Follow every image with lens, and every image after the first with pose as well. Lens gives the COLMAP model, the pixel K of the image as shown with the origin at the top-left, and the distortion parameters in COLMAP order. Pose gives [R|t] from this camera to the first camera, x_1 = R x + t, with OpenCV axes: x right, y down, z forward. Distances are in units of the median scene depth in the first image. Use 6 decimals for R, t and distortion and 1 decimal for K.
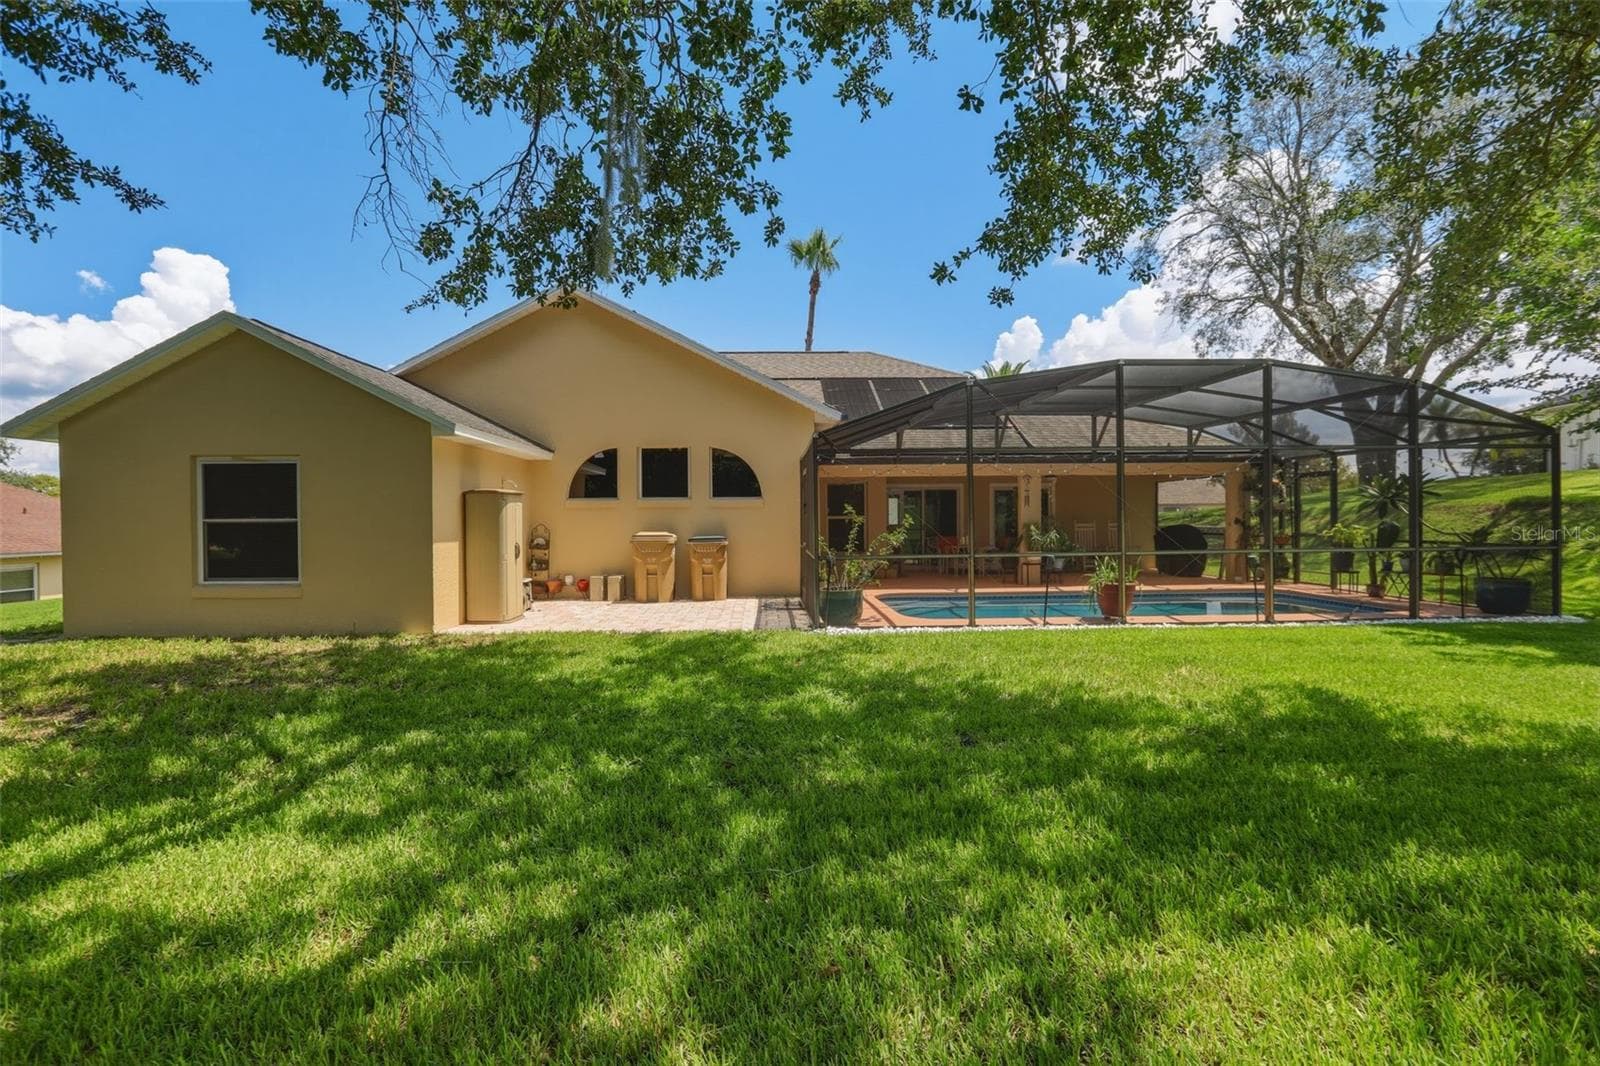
lens RADIAL K [[754.6, 0, 800.0], [0, 754.6, 533.0], [0, 0, 1]] dist [0.002629, 0.000269]
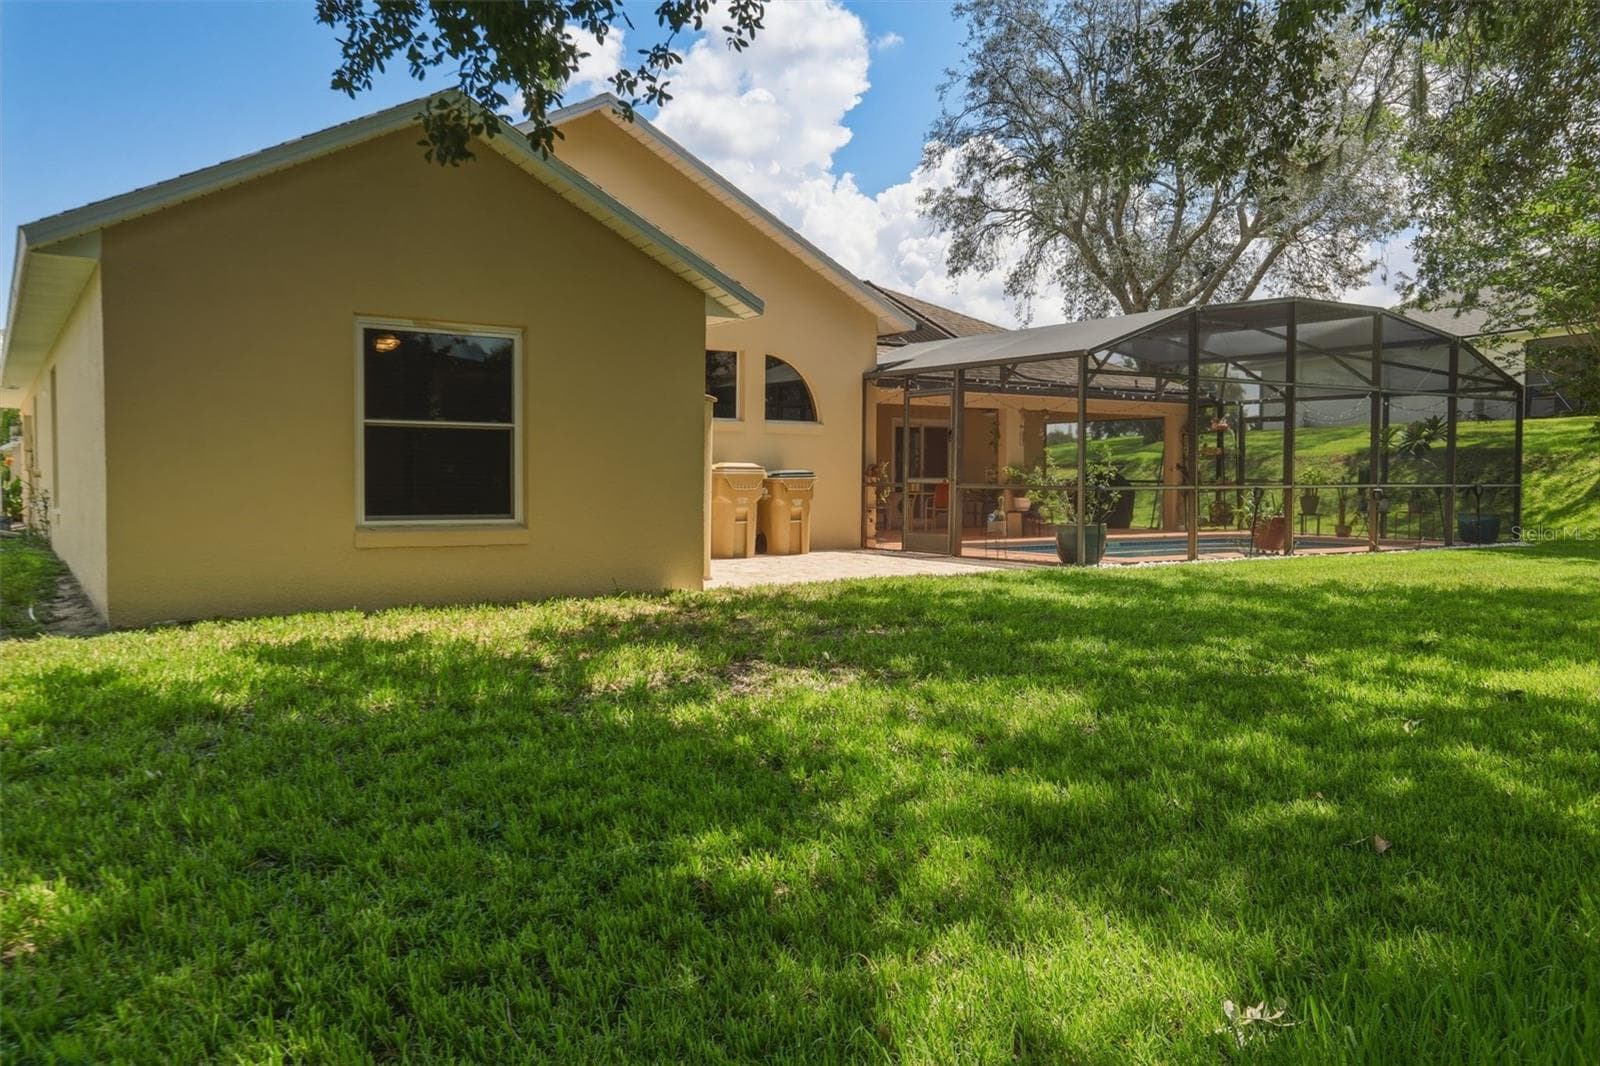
lens RADIAL K [[1265.1, 0, 800.0], [0, 1265.1, 533.0], [0, 0, 1]] dist [0.010218, 0.005844]
pose [[0.817062, -0.007929, 0.576495, -0.872313], [-0.003727, 0.999812, 0.019032, 0.043023], [-0.576538, -0.017699, 0.816879, -0.047313]]
